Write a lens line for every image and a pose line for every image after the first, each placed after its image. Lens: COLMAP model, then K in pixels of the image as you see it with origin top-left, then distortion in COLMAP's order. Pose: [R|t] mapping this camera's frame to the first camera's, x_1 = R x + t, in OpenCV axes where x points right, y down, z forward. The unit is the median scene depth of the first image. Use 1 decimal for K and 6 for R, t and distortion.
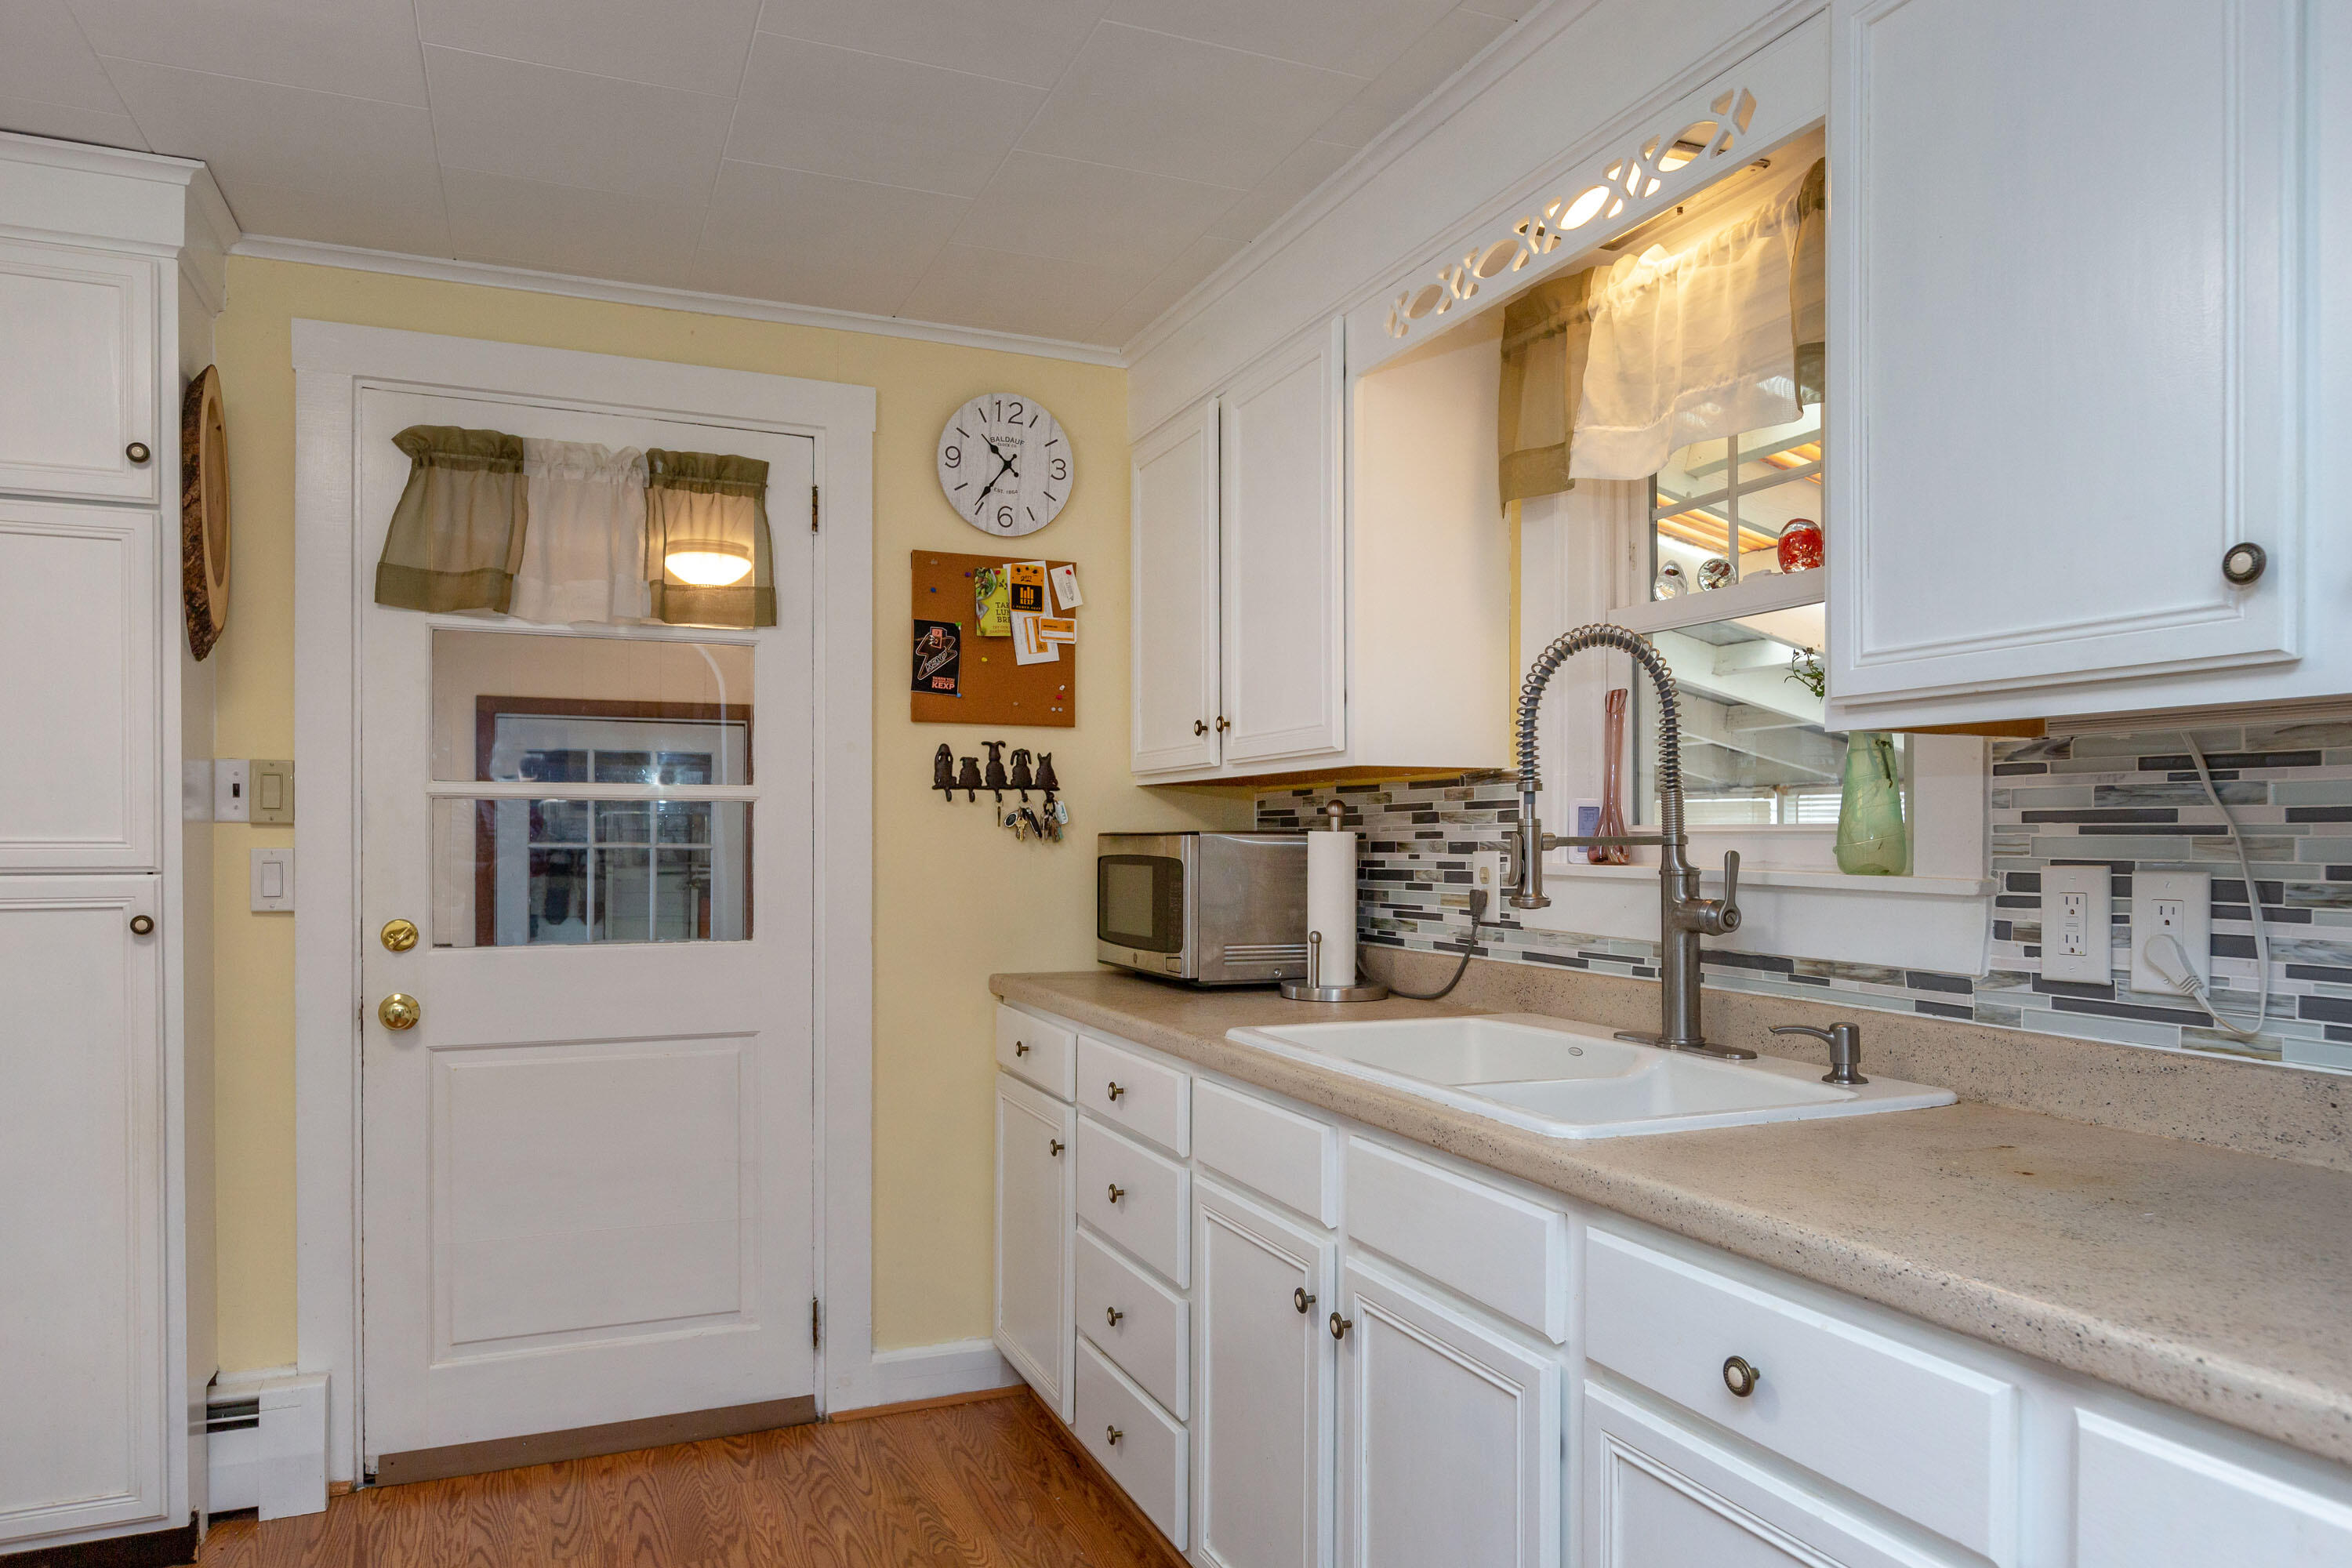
lens RADIAL K [[1541.1, 0, 1192.9], [0, 1541.1, 846.0], [0, 0, 1]] dist [0.000433, 0.001600]
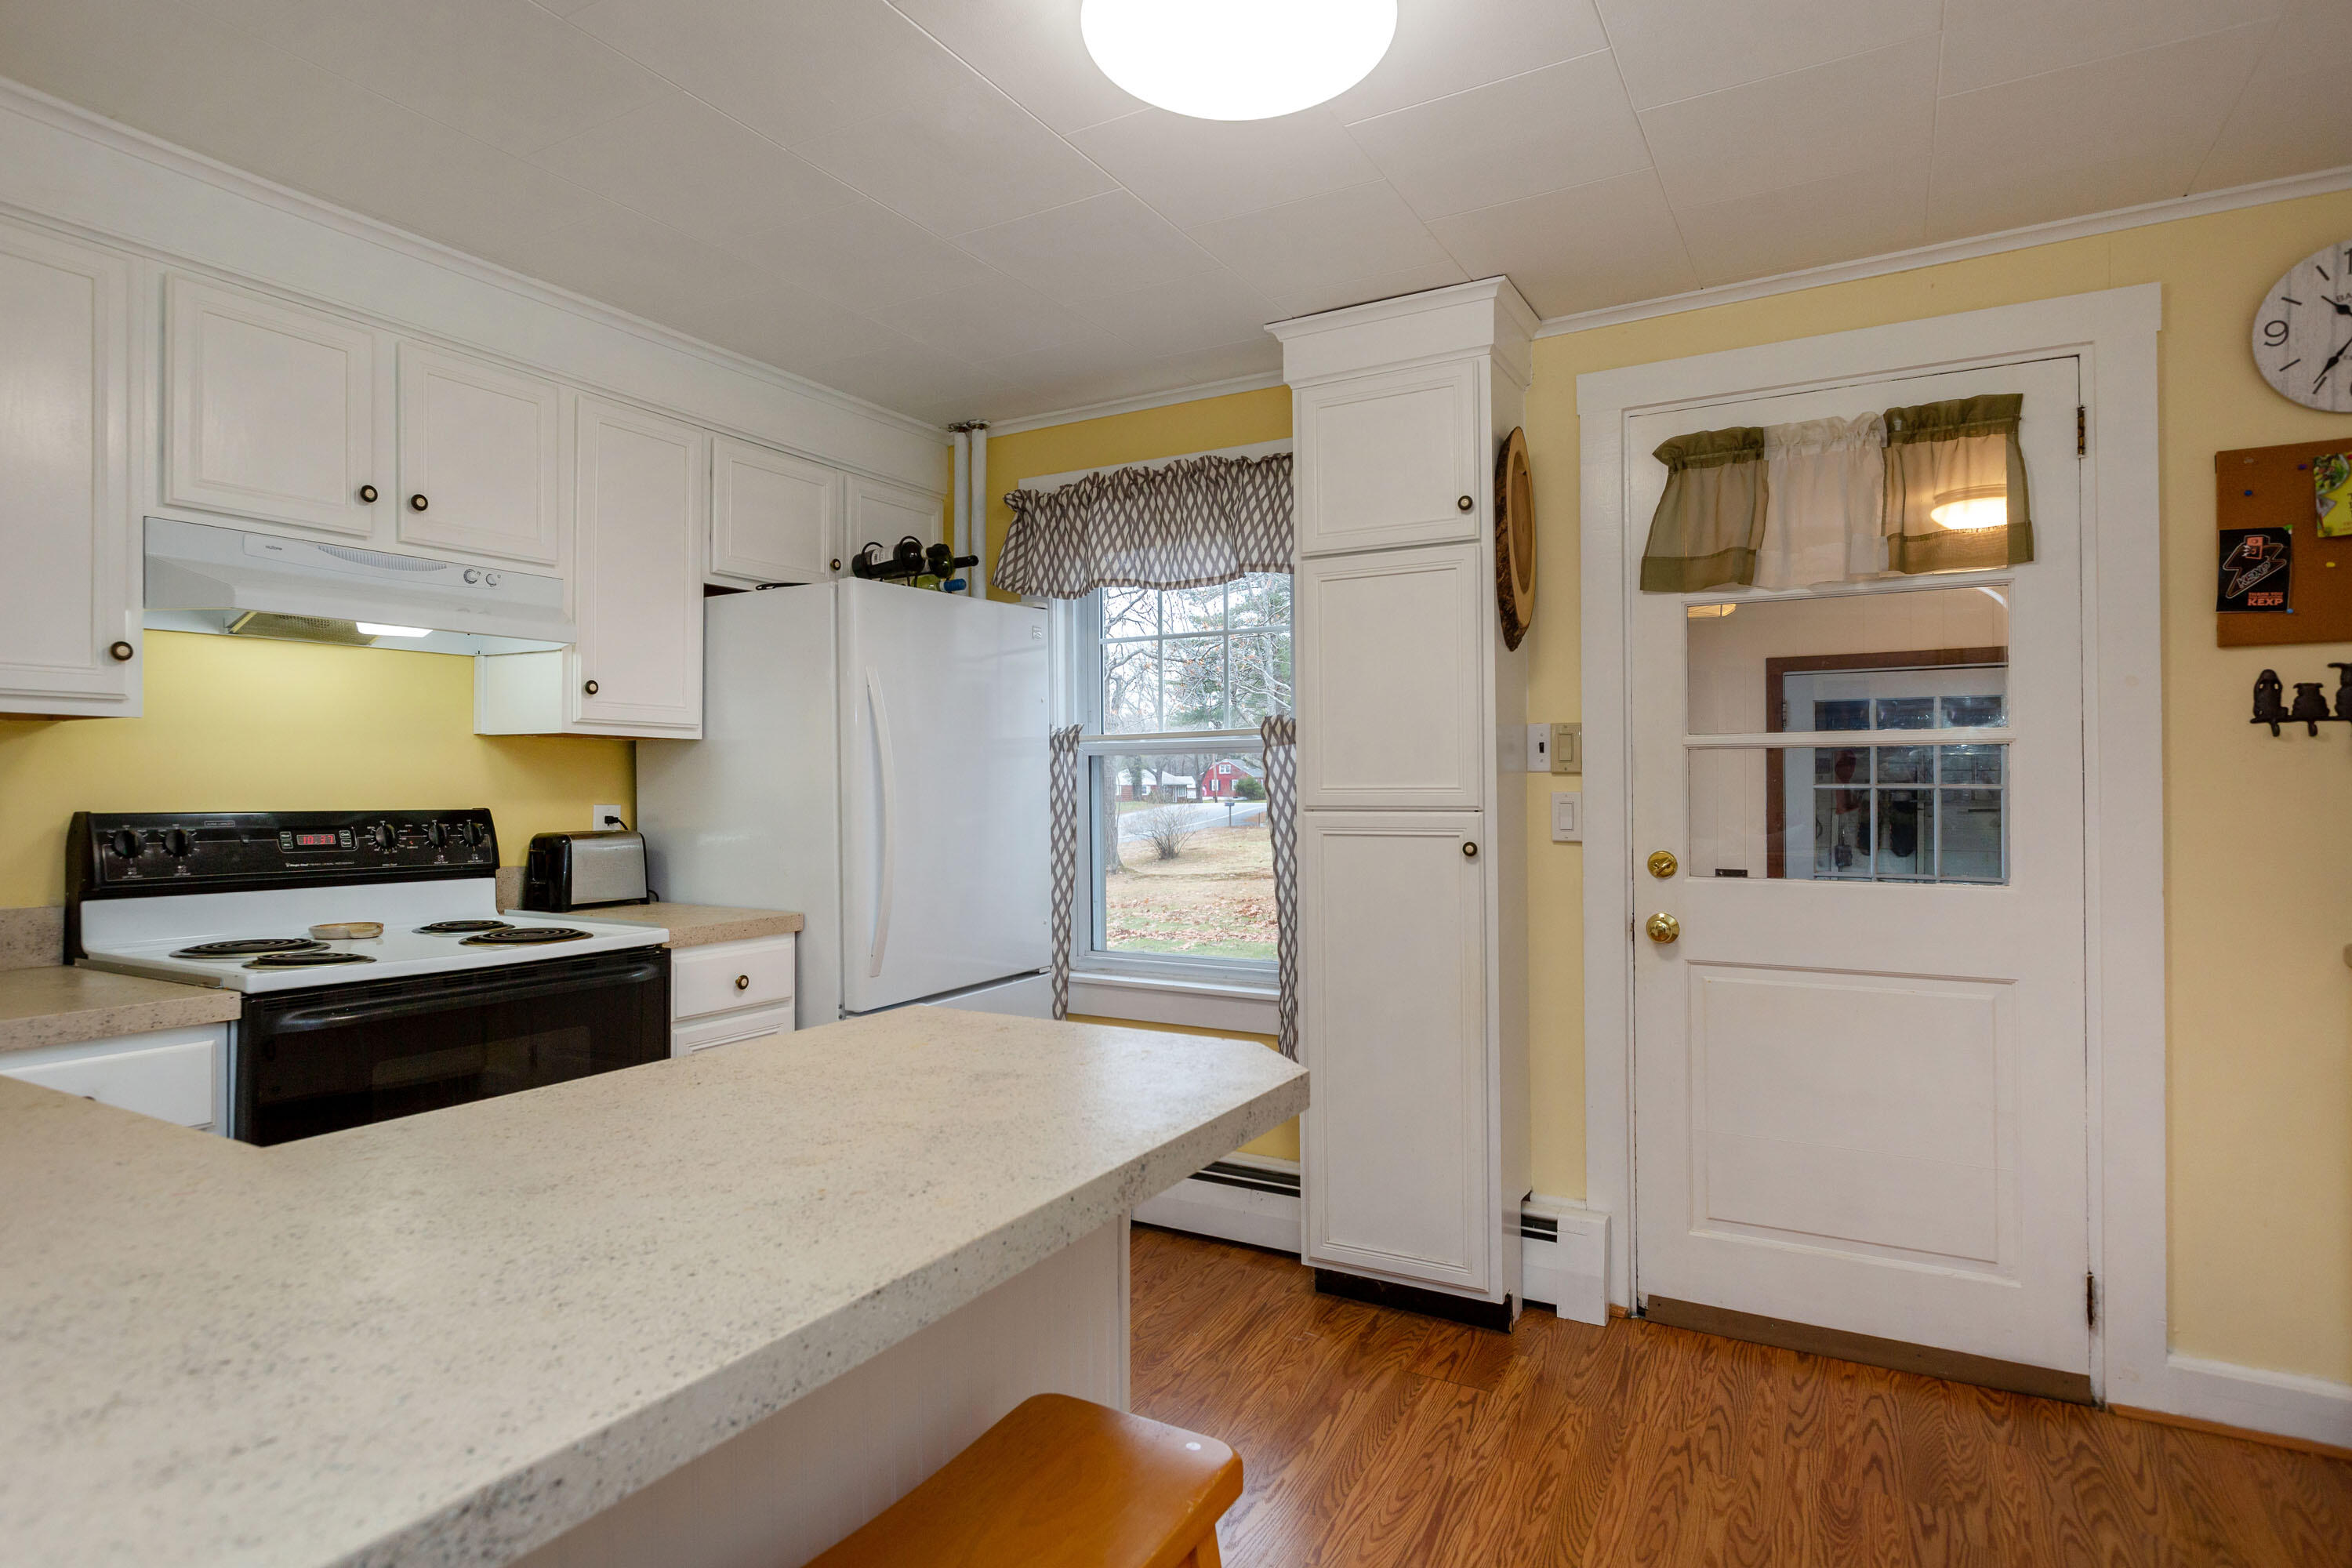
lens RADIAL K [[1258.3, 0, 1135.8], [0, 1258.3, 775.0], [0, 0, 1]] dist [0.001557, -0.001402]
pose [[0.594274, -0.010216, -0.804197, 0.030946], [0.004181, 0.999945, -0.009613, -0.004040], [0.804251, 0.002351, 0.594285, 0.088898]]
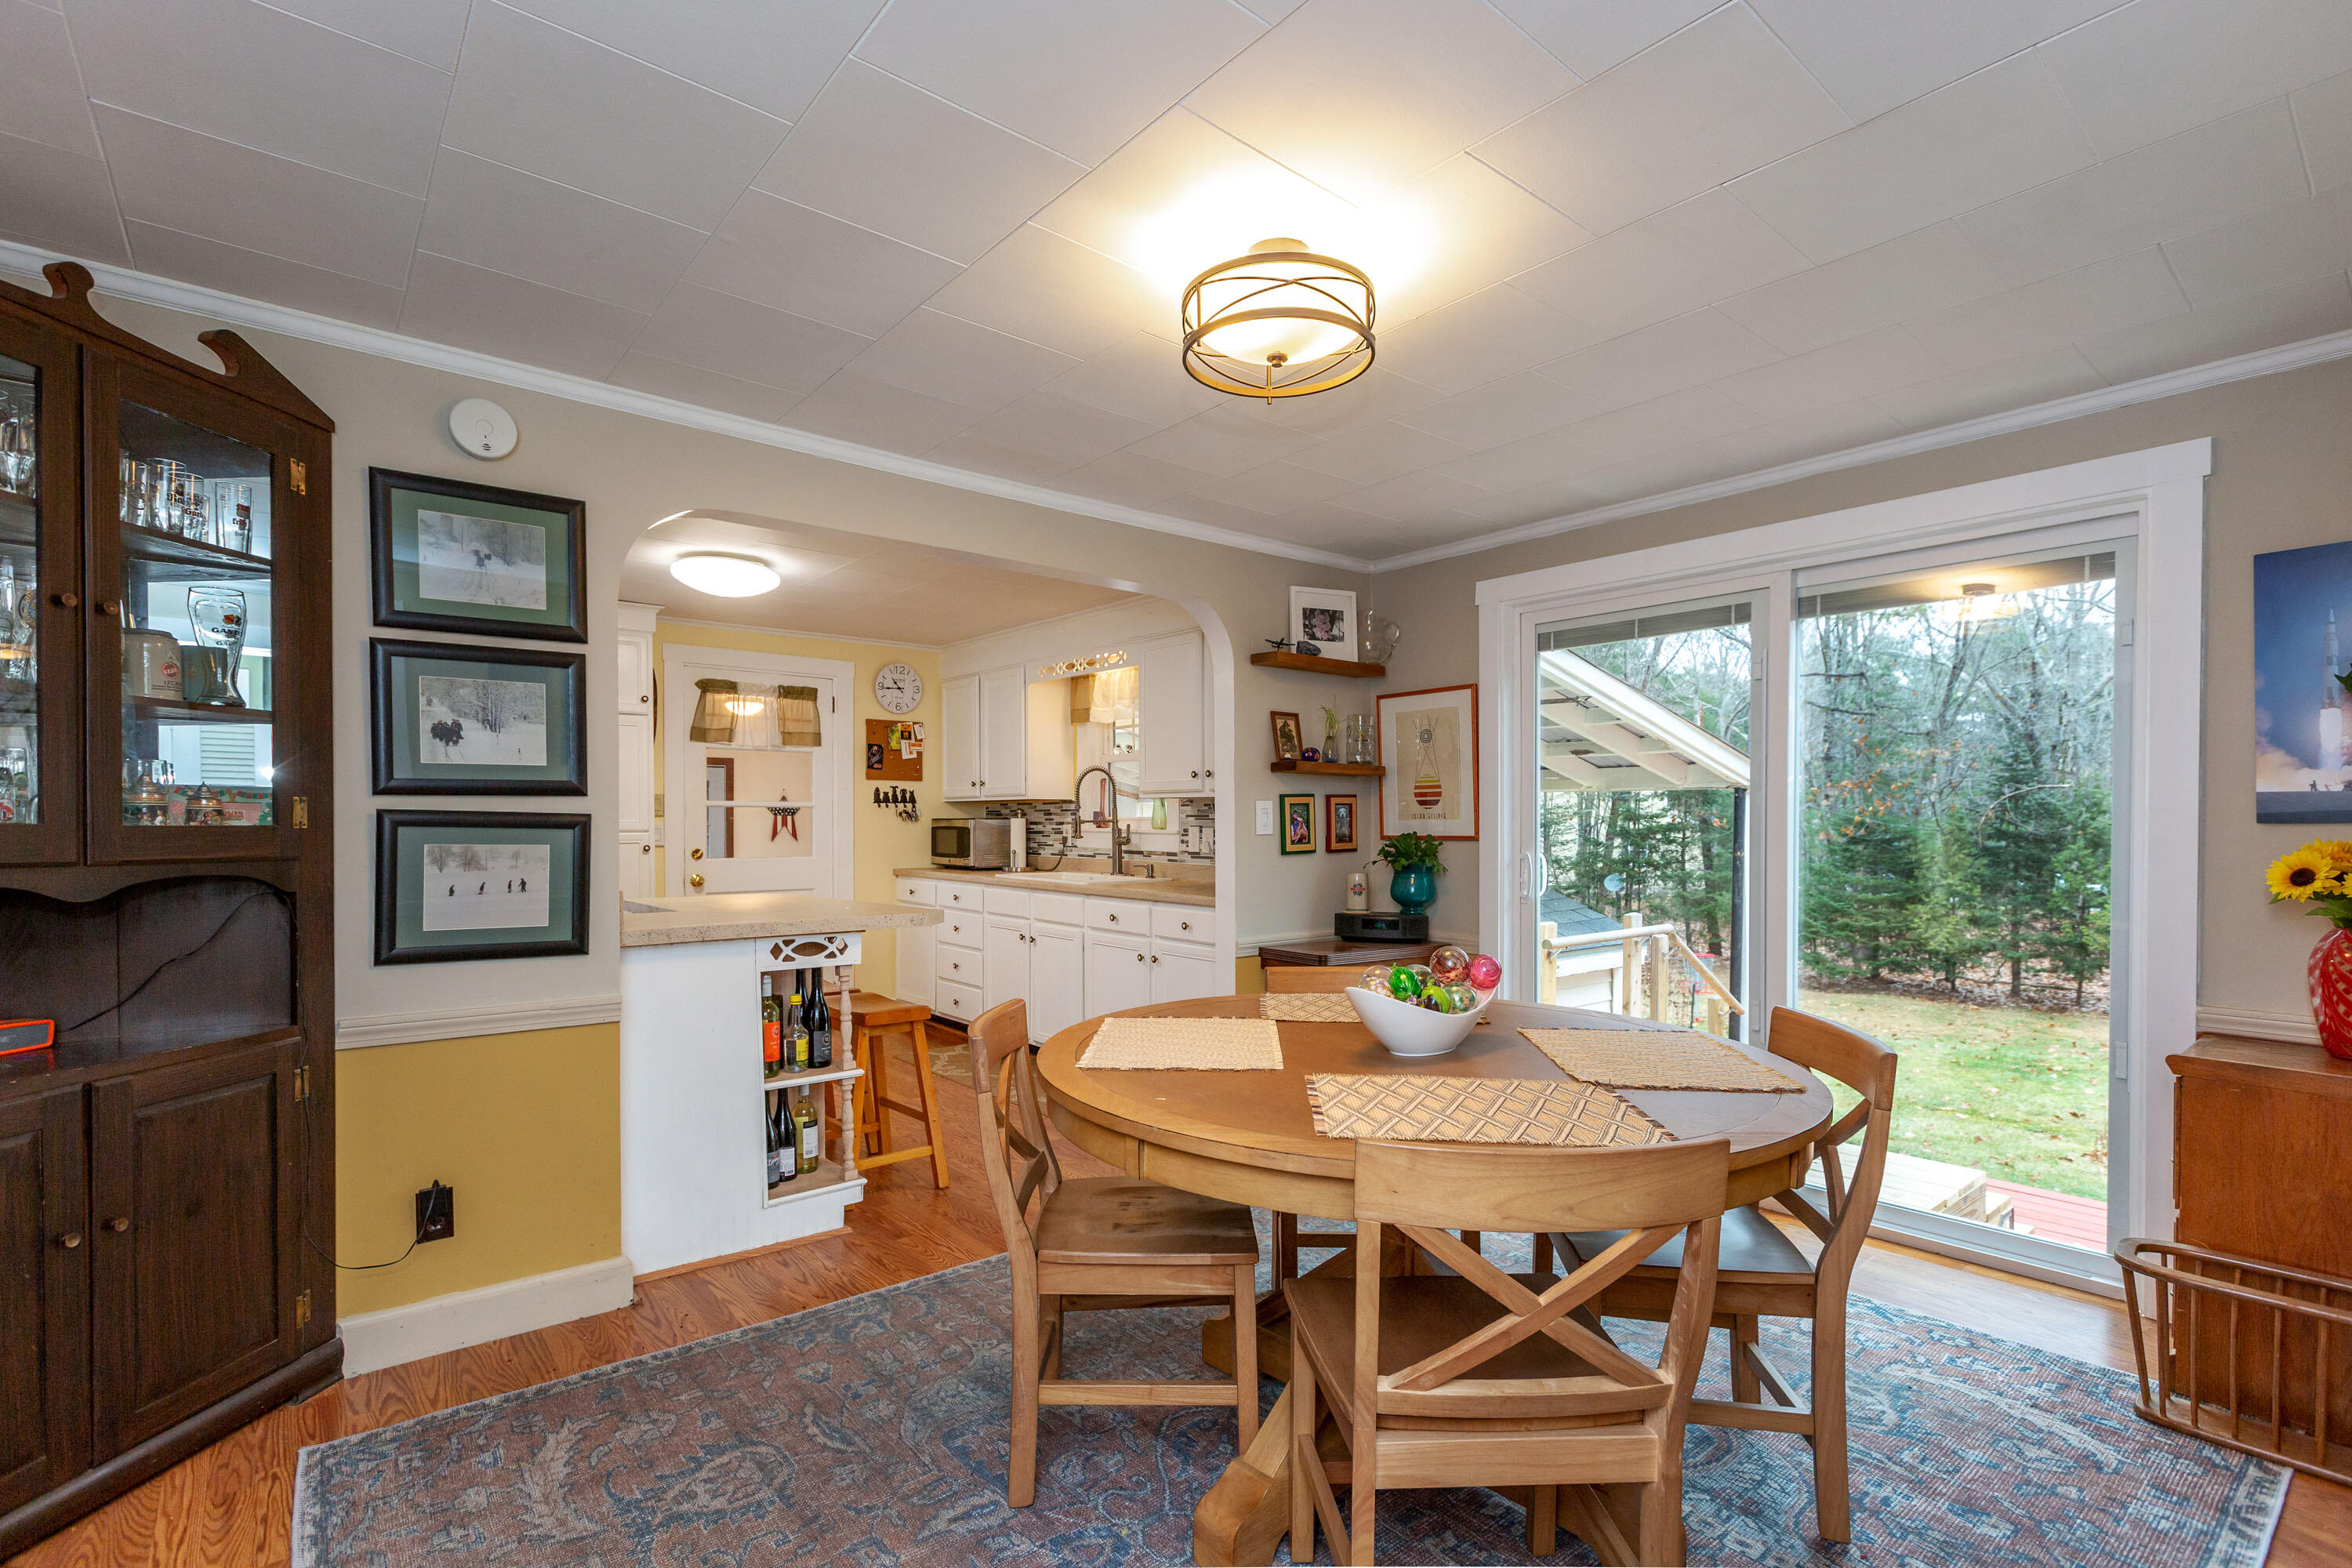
lens RADIAL K [[1079.6, 0, 1175.3], [0, 1079.6, 831.0], [0, 0, 1]] dist [0.000277, 0.000005]
pose [[0.958120, -0.004019, 0.286338, -0.237186], [0.002070, 0.999973, 0.007107, 0.001307], [-0.286359, -0.006217, 0.958102, -1.218047]]
